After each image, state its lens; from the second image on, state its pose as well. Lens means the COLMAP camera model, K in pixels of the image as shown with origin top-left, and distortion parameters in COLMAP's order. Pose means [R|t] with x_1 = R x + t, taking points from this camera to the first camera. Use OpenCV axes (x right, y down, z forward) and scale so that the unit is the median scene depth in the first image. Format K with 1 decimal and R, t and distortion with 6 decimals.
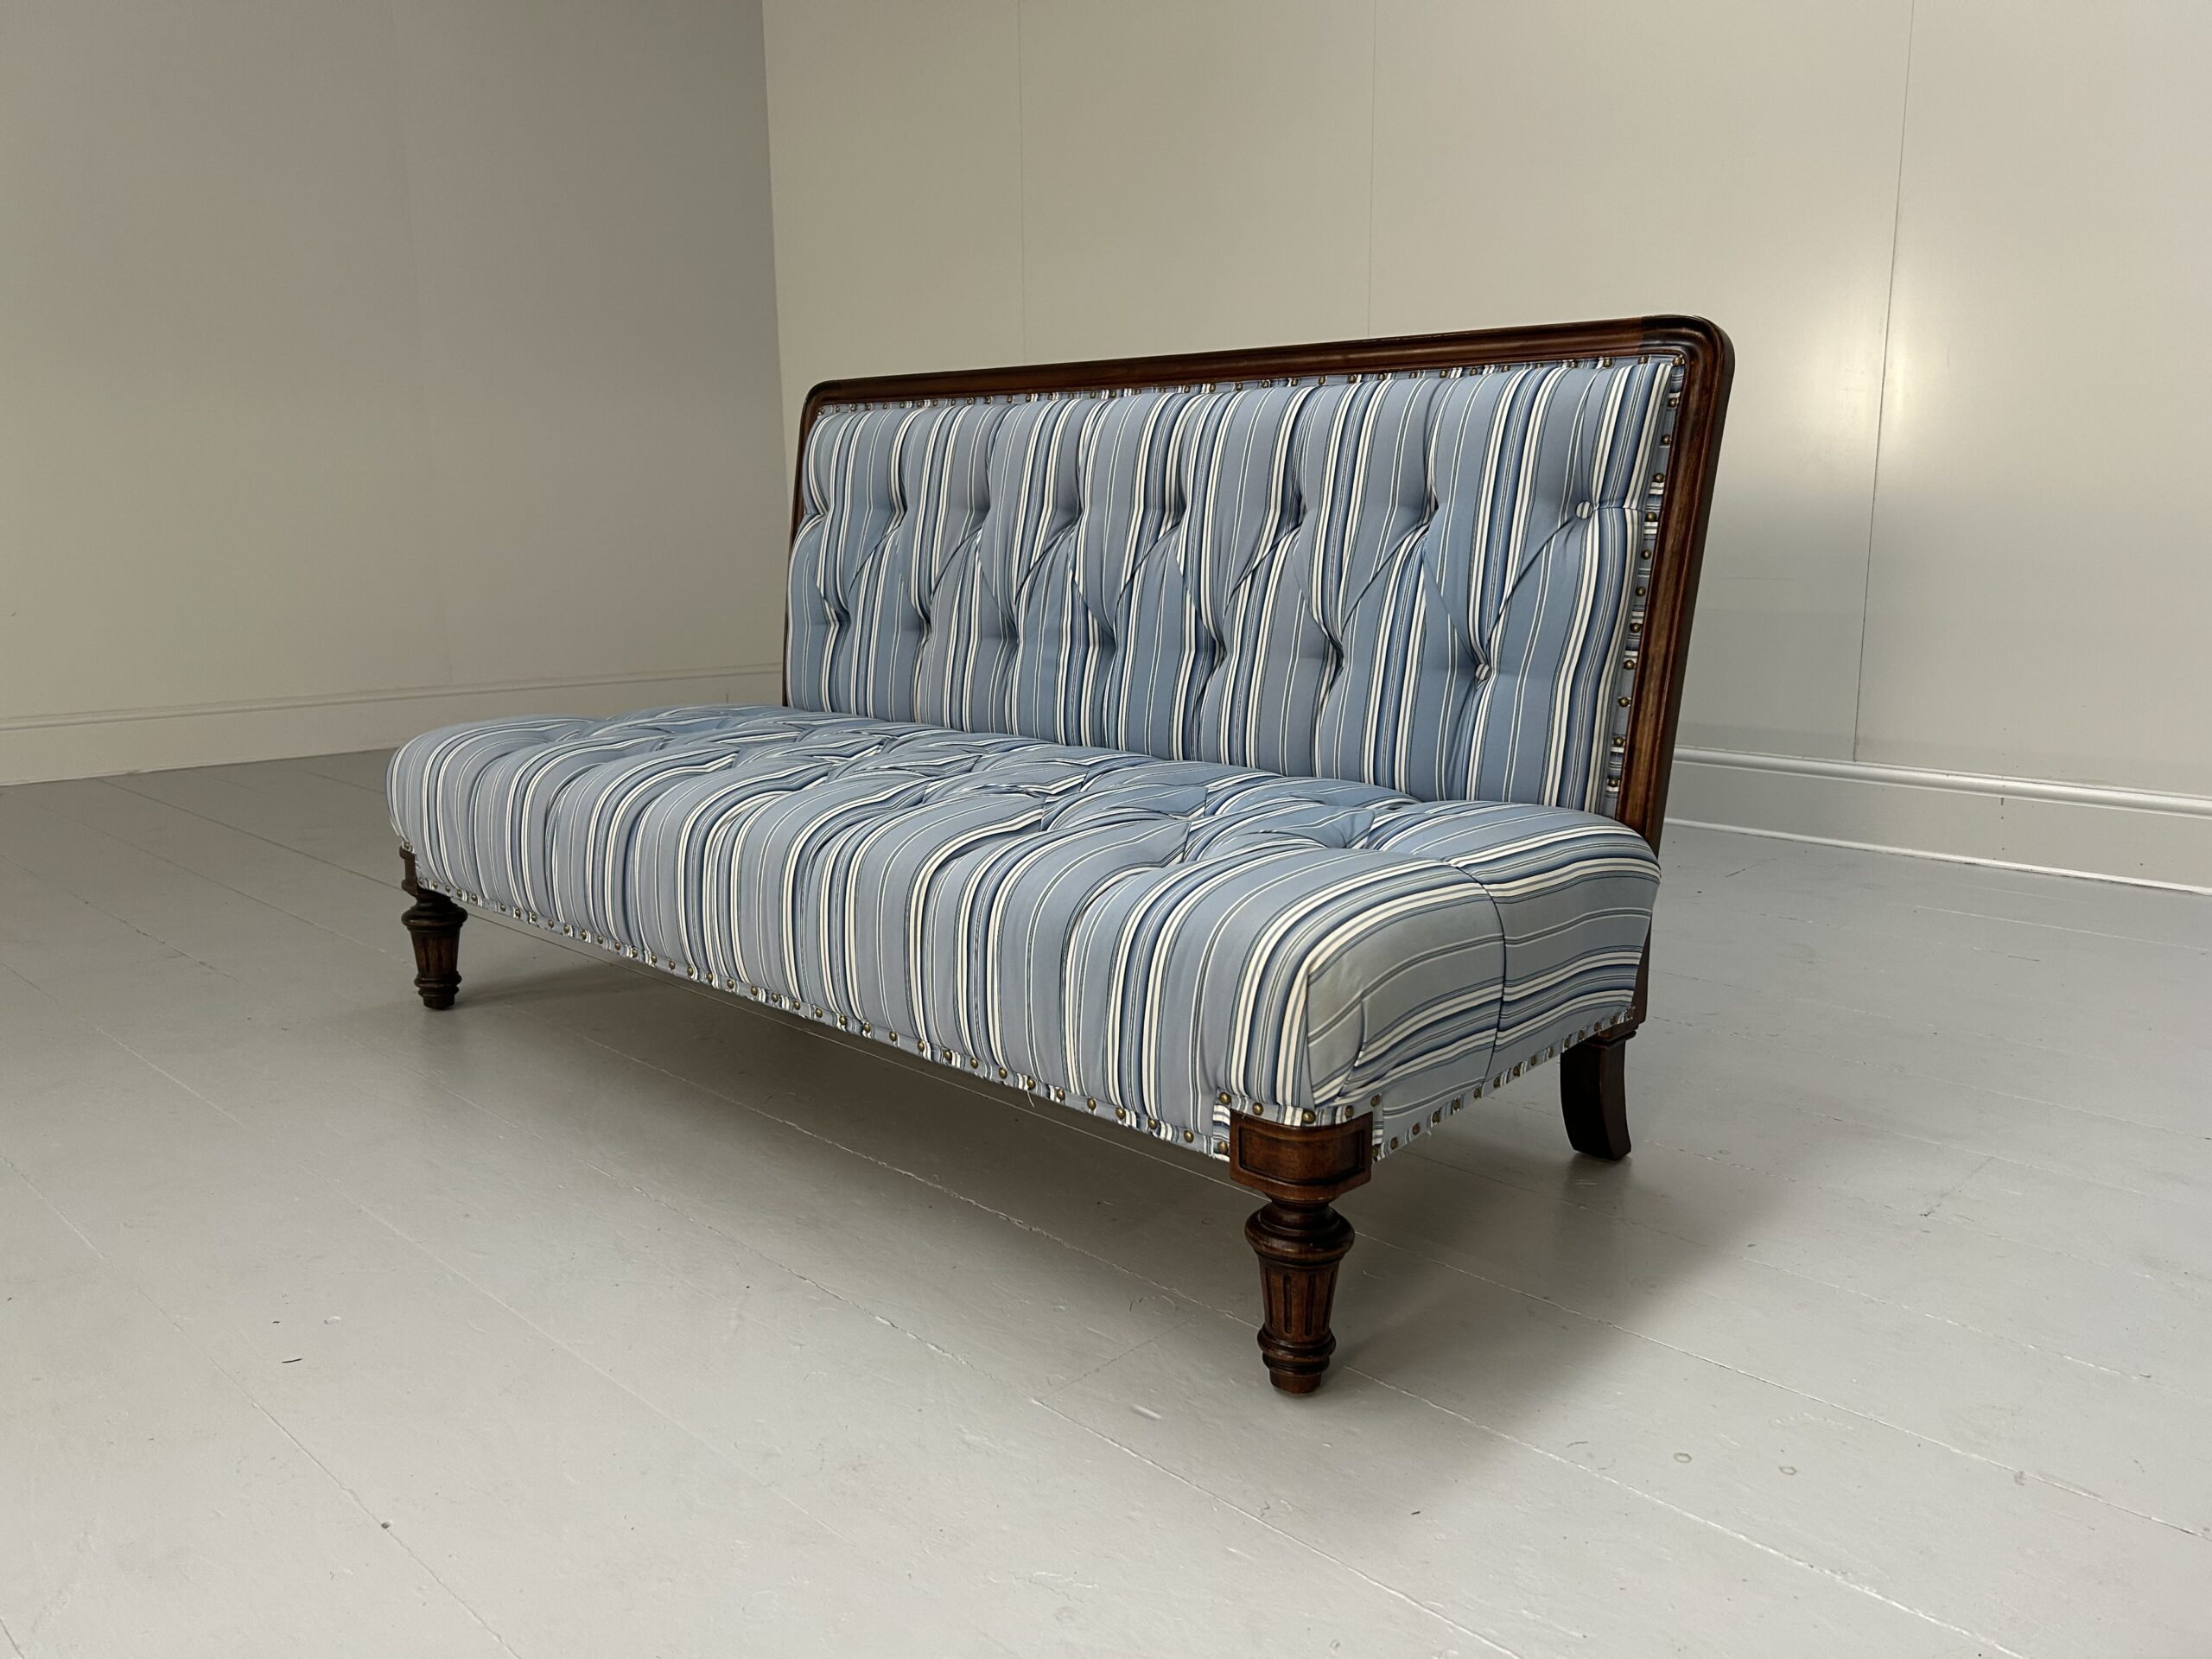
lens RADIAL K [[1674.6, 0, 1097.7], [0, 1674.6, 837.0], [0, 0, 1]] dist [0.054488, -0.062317]
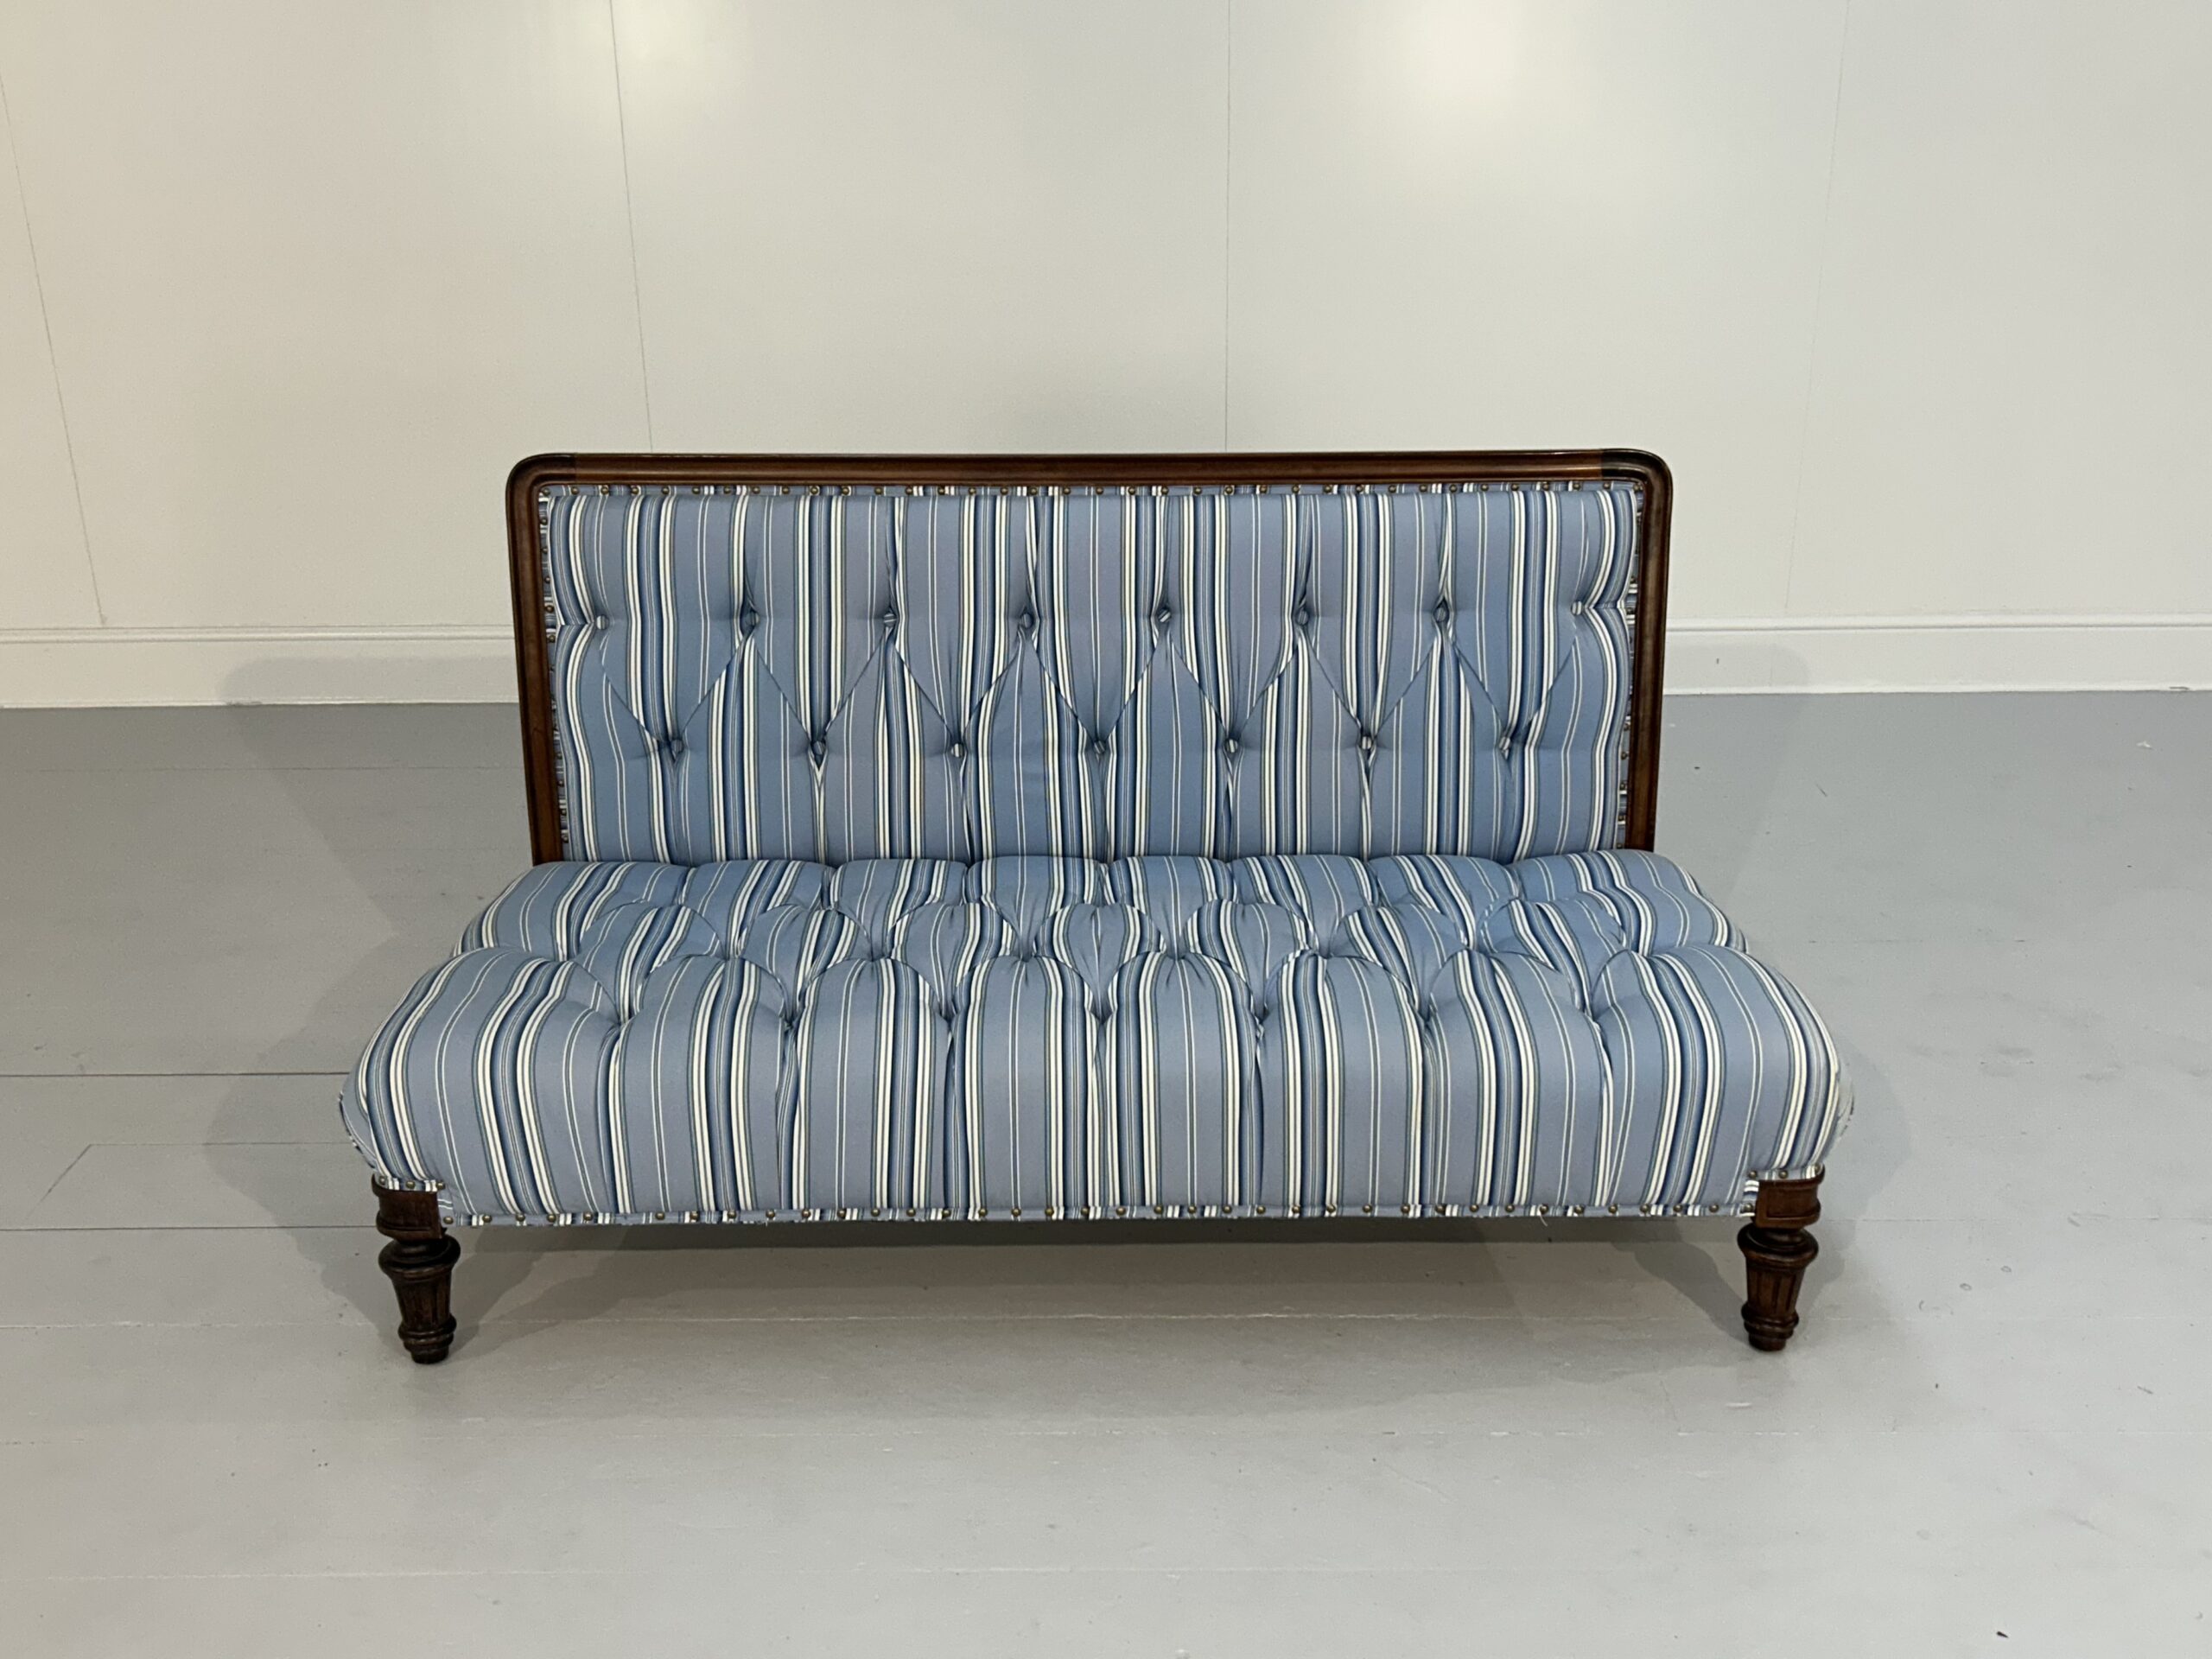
lens RADIAL K [[2201.9, 0, 1087.9], [0, 2201.9, 836.2], [0, 0, 1]] dist [0.070545, 0.005291]
pose [[0.718998, -0.249378, 0.648732, -1.033944], [0.136212, 0.965870, 0.220323, -0.425686], [-0.681534, -0.070047, 0.728426, 0.045576]]
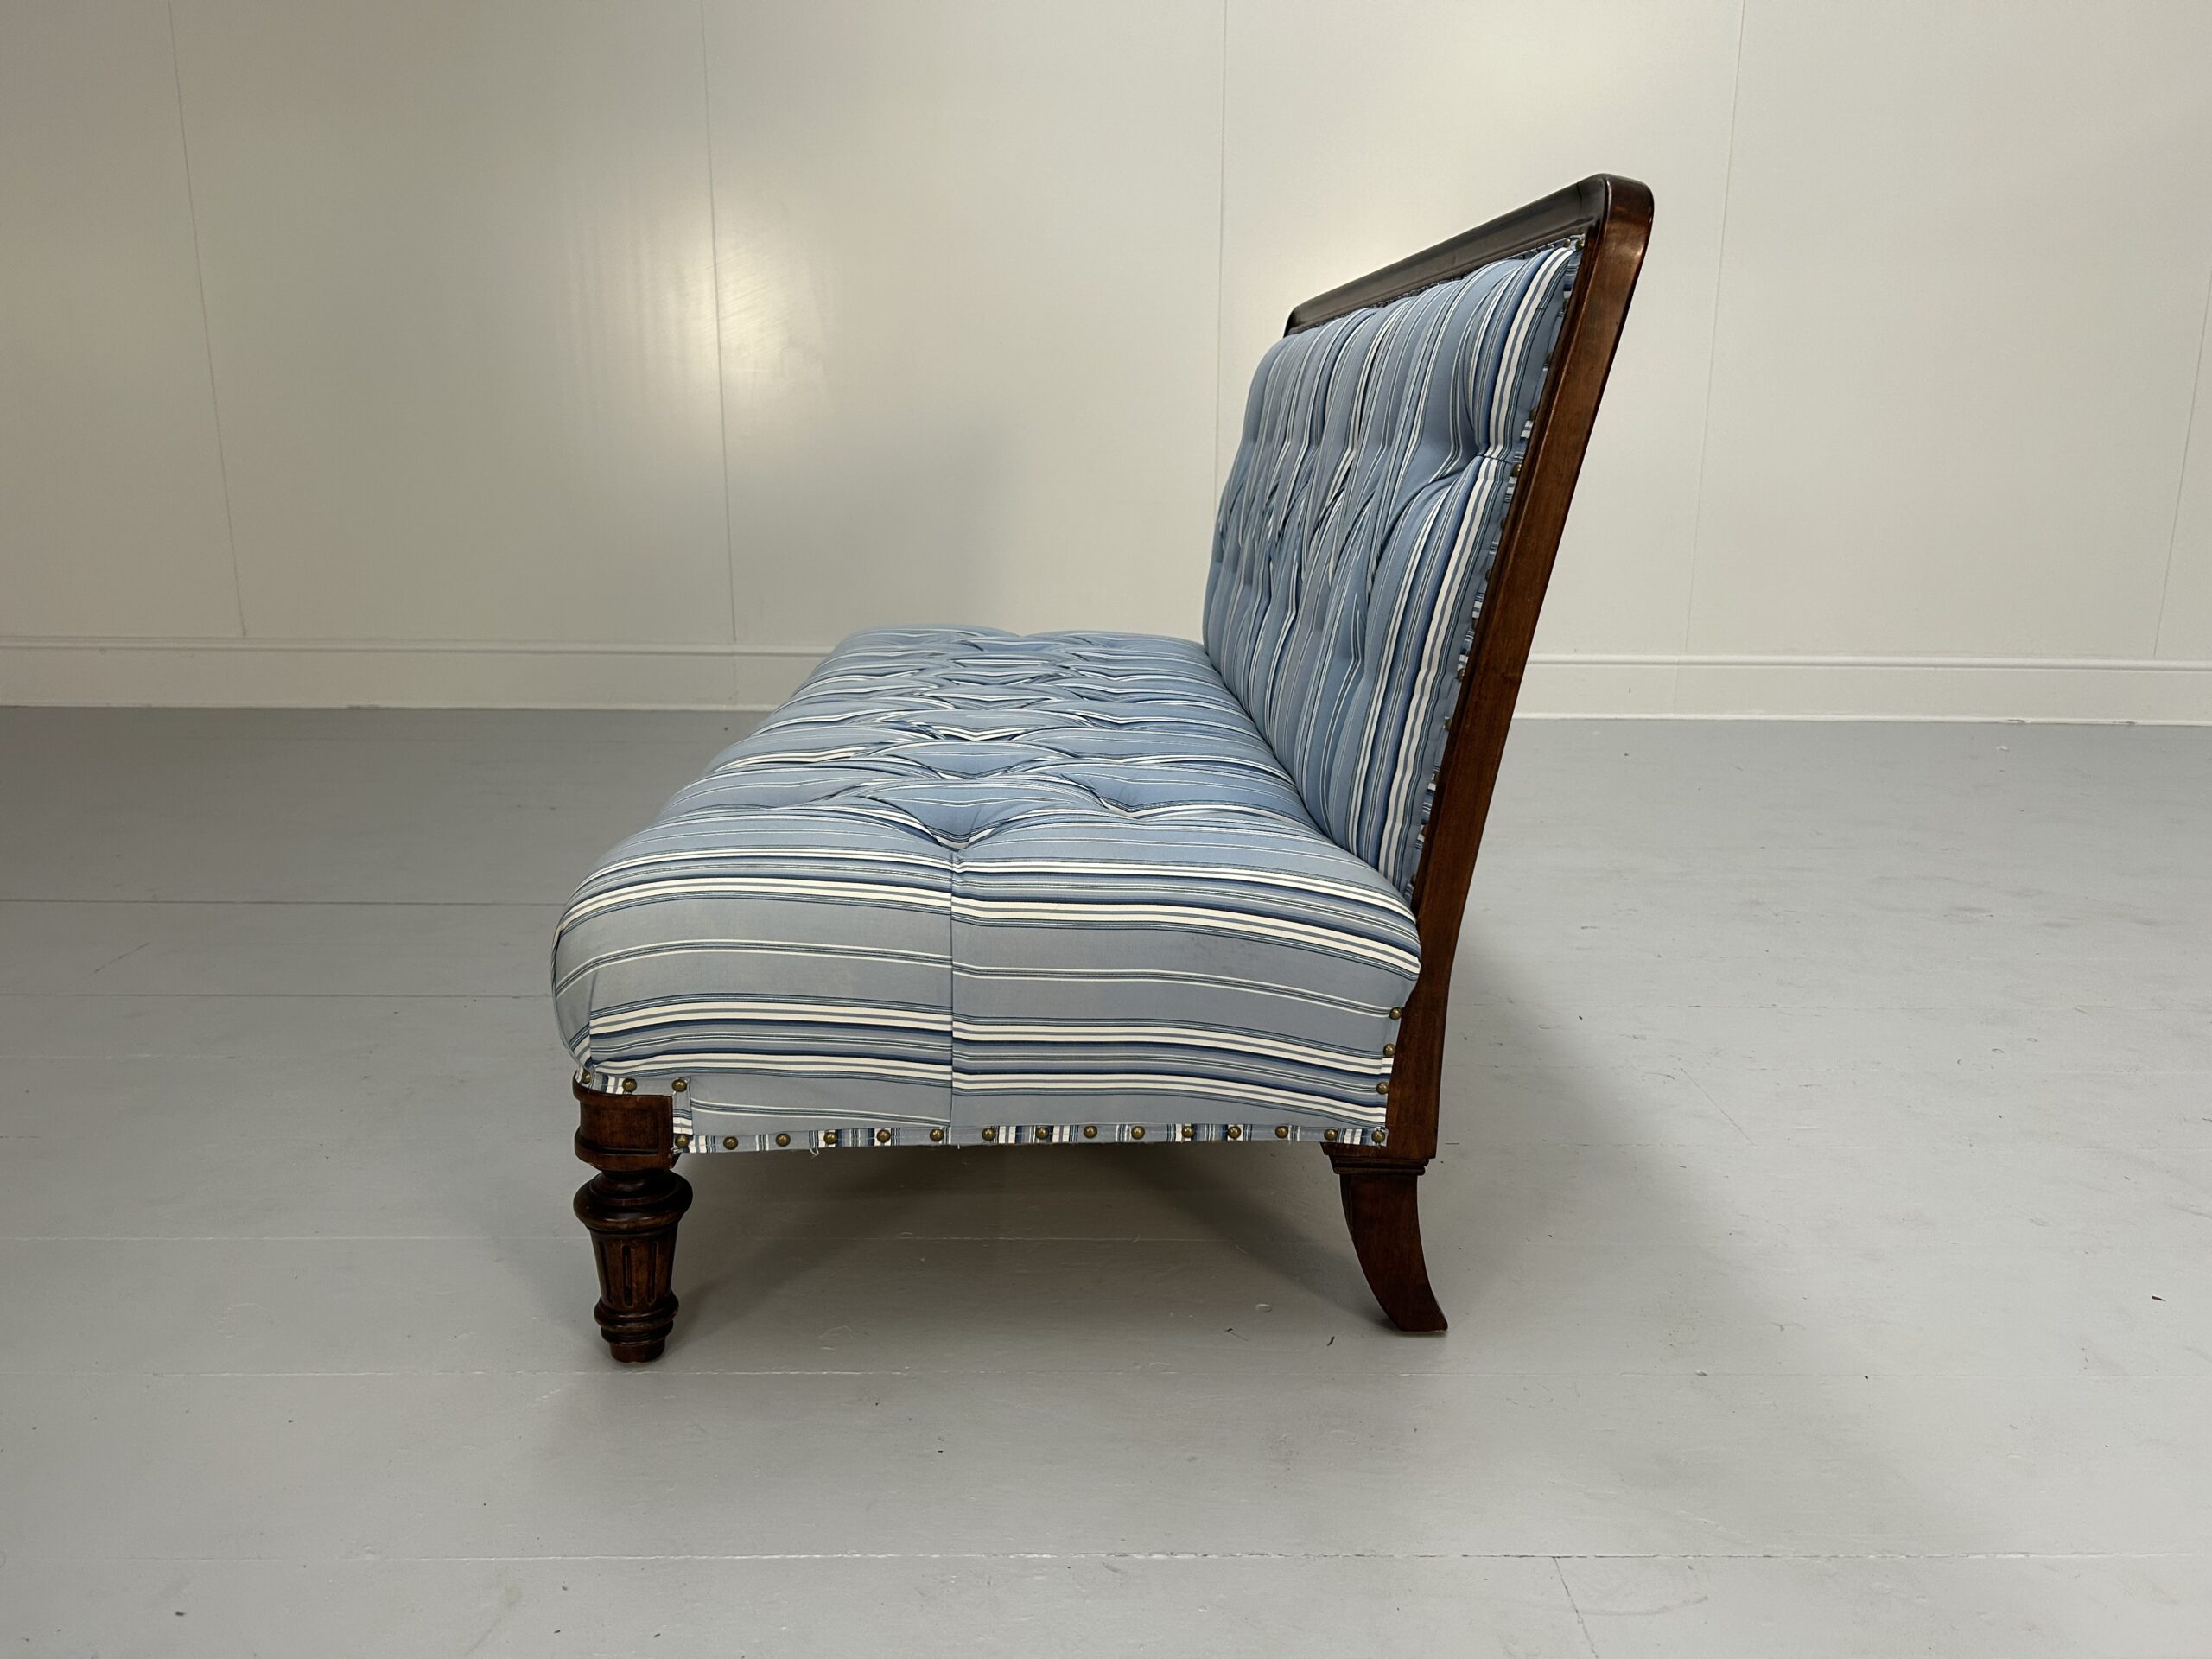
lens RADIAL K [[1673.8, 0, 1094.4], [0, 1673.8, 843.5], [0, 0, 1]] dist [0.075046, -0.112832]
pose [[0.704226, 0.181705, -0.686330, 0.678618], [-0.155531, 0.982697, 0.100580, -0.074385], [0.692730, 0.035915, 0.720302, 0.350214]]
